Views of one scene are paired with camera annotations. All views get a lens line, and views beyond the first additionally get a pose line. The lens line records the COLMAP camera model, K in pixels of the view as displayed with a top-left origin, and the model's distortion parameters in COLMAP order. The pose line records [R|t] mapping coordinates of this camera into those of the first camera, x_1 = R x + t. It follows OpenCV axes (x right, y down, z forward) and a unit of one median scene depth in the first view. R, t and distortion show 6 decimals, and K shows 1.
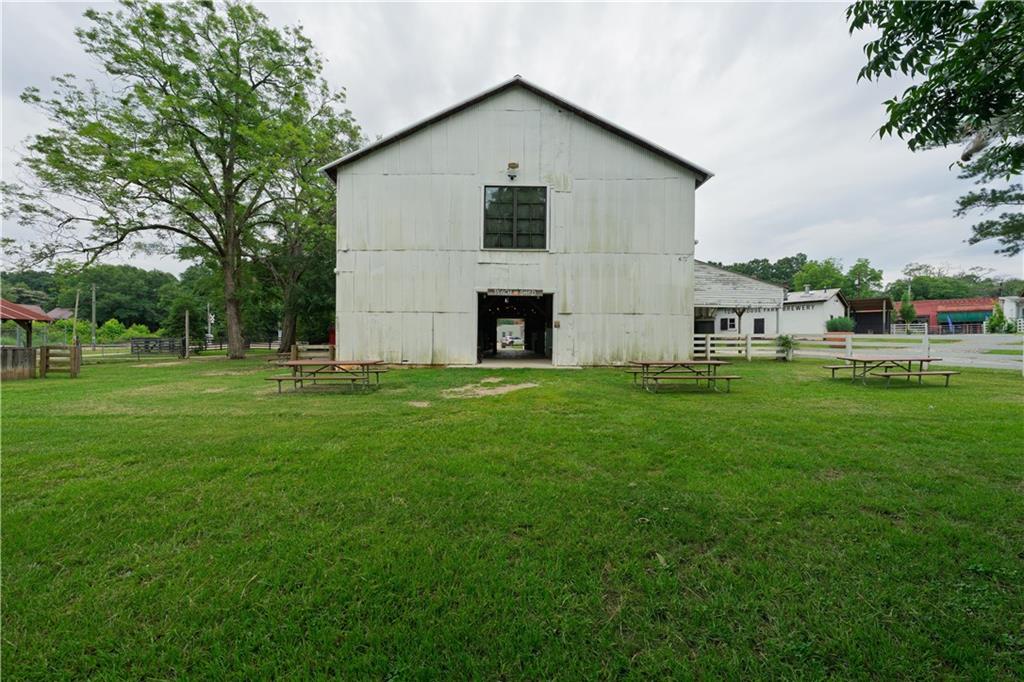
lens RADIAL K [[379.2, 0, 512.0], [0, 379.2, 341.0], [0, 0, 1]] dist [-0.015868, 0.000002]
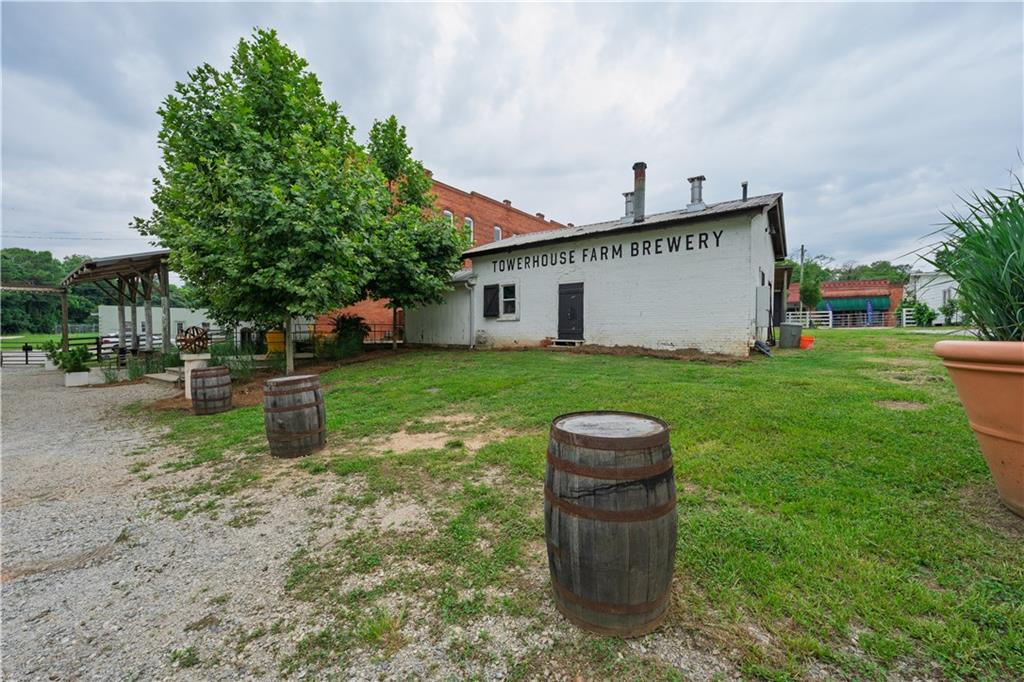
lens RADIAL K [[421.5, 0, 512.0], [0, 421.5, 341.0], [0, 0, 1]] dist [0.002574, 0.000482]
pose [[0.949618, -0.011397, 0.313203, 1.238951], [0.005247, 0.999777, 0.020470, -0.043041], [-0.313366, -0.017796, 0.949466, 1.679155]]
